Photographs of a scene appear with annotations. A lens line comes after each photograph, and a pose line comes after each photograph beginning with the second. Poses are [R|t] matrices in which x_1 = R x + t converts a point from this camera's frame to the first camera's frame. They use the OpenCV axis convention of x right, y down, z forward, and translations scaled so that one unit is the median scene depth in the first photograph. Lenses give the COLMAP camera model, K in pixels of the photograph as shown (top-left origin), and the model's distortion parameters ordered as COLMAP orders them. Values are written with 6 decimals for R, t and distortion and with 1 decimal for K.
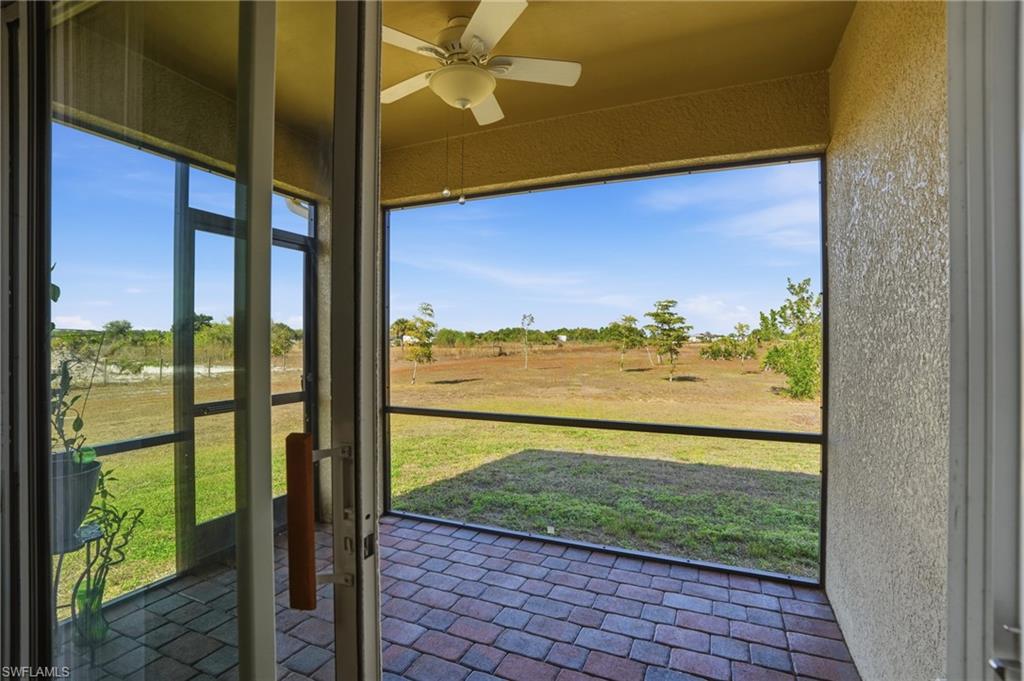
lens RADIAL K [[479.3, 0, 530.5], [0, 479.3, 330.0], [0, 0, 1]] dist [-0.055188, 0.017448]
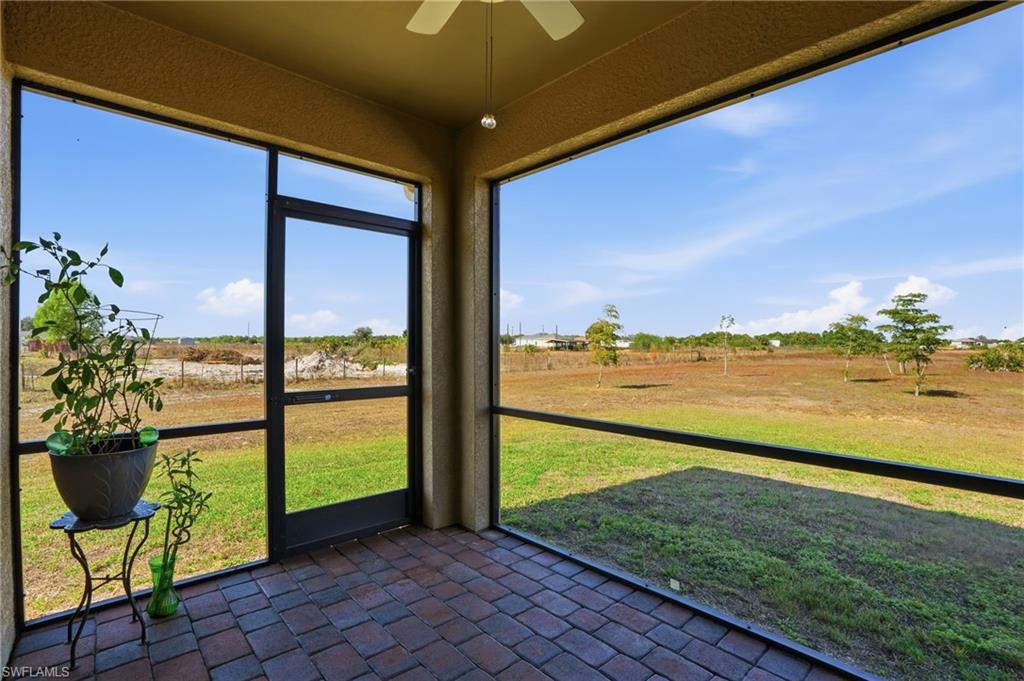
lens RADIAL K [[479.3, 0, 522.0], [0, 479.3, 339.1], [0, 0, 1]] dist [-0.055188, 0.017448]
pose [[0.910779, -0.001649, -0.412892, 0.106281], [0.005404, 0.999954, 0.007925, 0.027316], [0.412860, -0.009449, 0.910746, 0.199126]]
